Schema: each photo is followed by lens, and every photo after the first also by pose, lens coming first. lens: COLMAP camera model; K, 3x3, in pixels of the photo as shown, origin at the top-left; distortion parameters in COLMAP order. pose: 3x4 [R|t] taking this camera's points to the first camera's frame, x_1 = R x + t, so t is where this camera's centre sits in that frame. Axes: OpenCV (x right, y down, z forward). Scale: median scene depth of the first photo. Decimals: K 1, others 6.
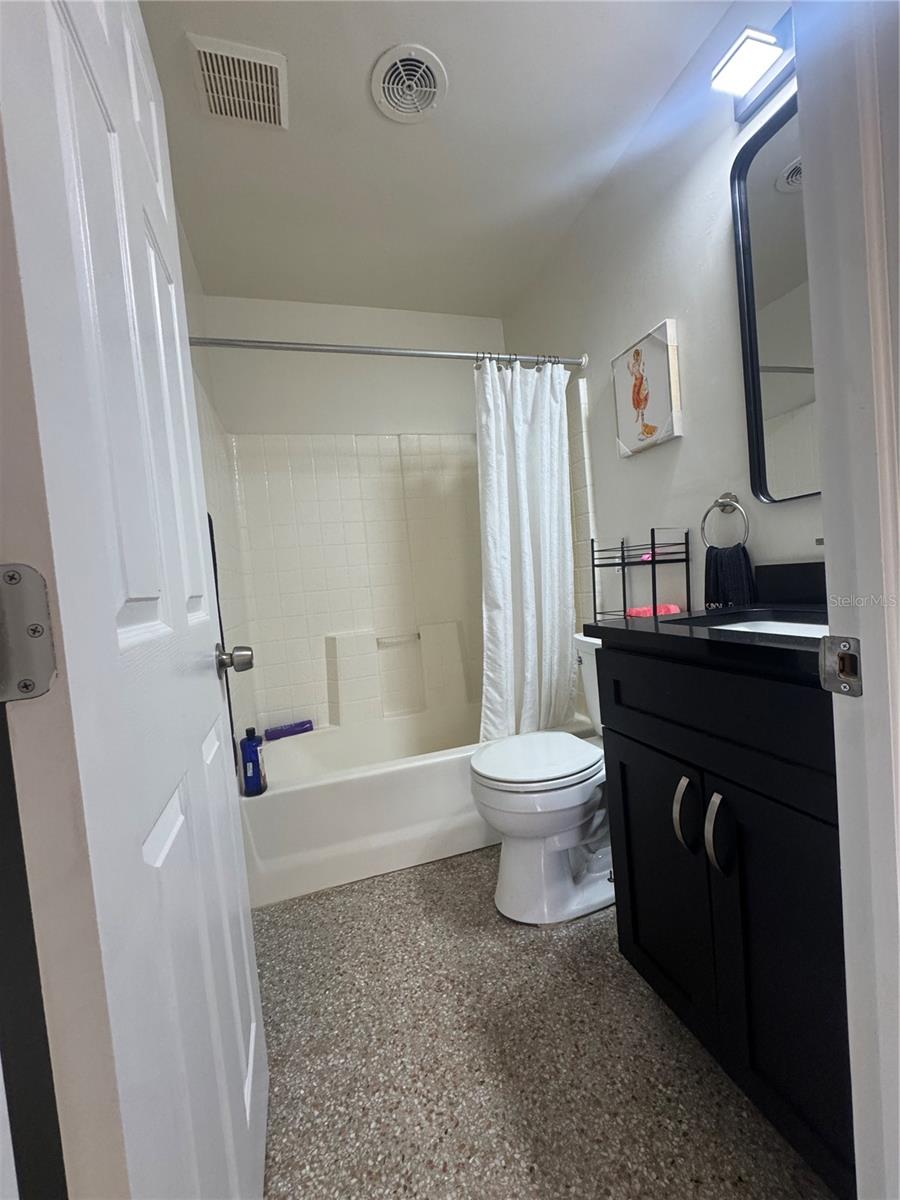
lens RADIAL K [[478.6, 0, 450.0], [0, 478.6, 600.0], [0, 0, 1]] dist [-0.004466, 0.000430]
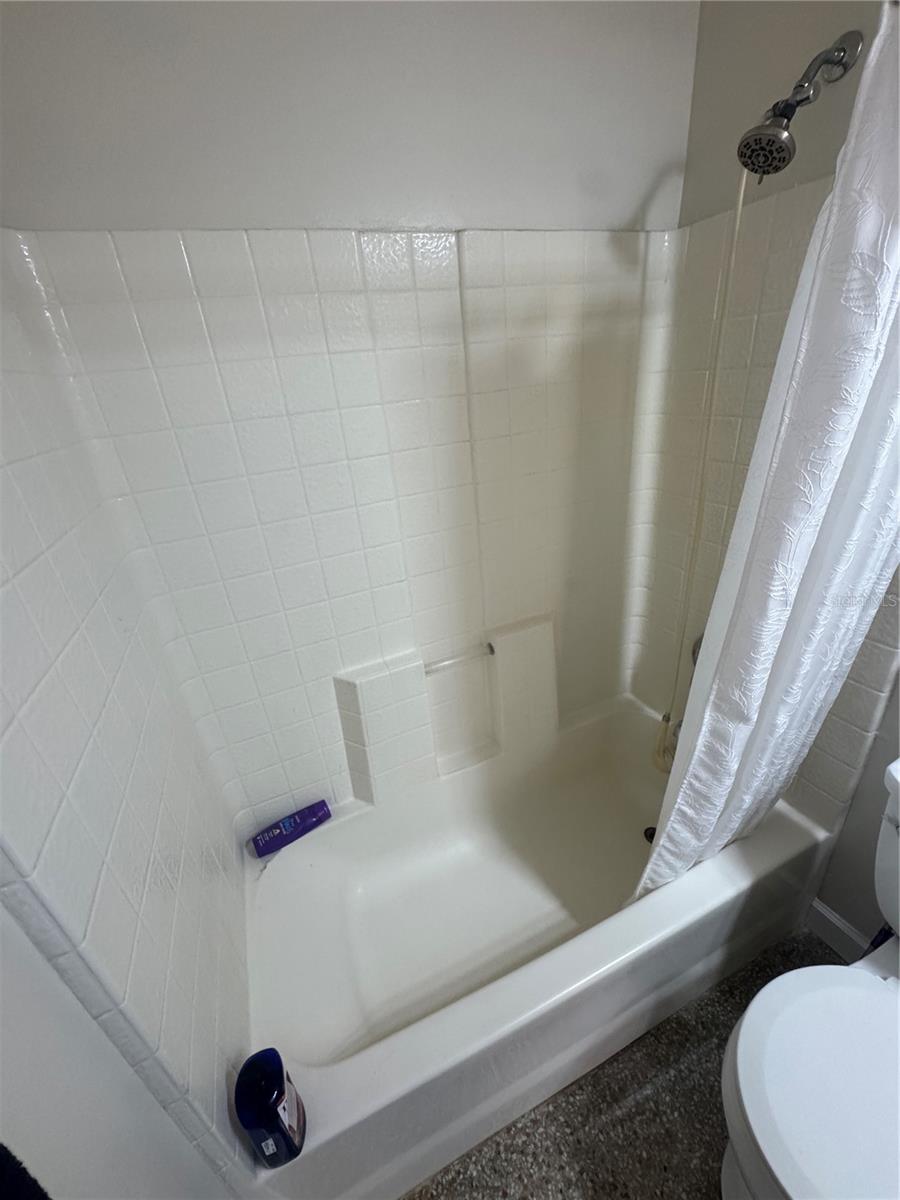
lens RADIAL K [[481.1, 0, 452.7], [0, 481.1, 600.5], [0, 0, 1]] dist [-0.011013, 0.000132]
pose [[0.993919, -0.047904, 0.099149, -0.226306], [0.006396, 0.924007, 0.382323, -0.277008], [-0.109929, -0.379364, 0.918694, 0.660426]]
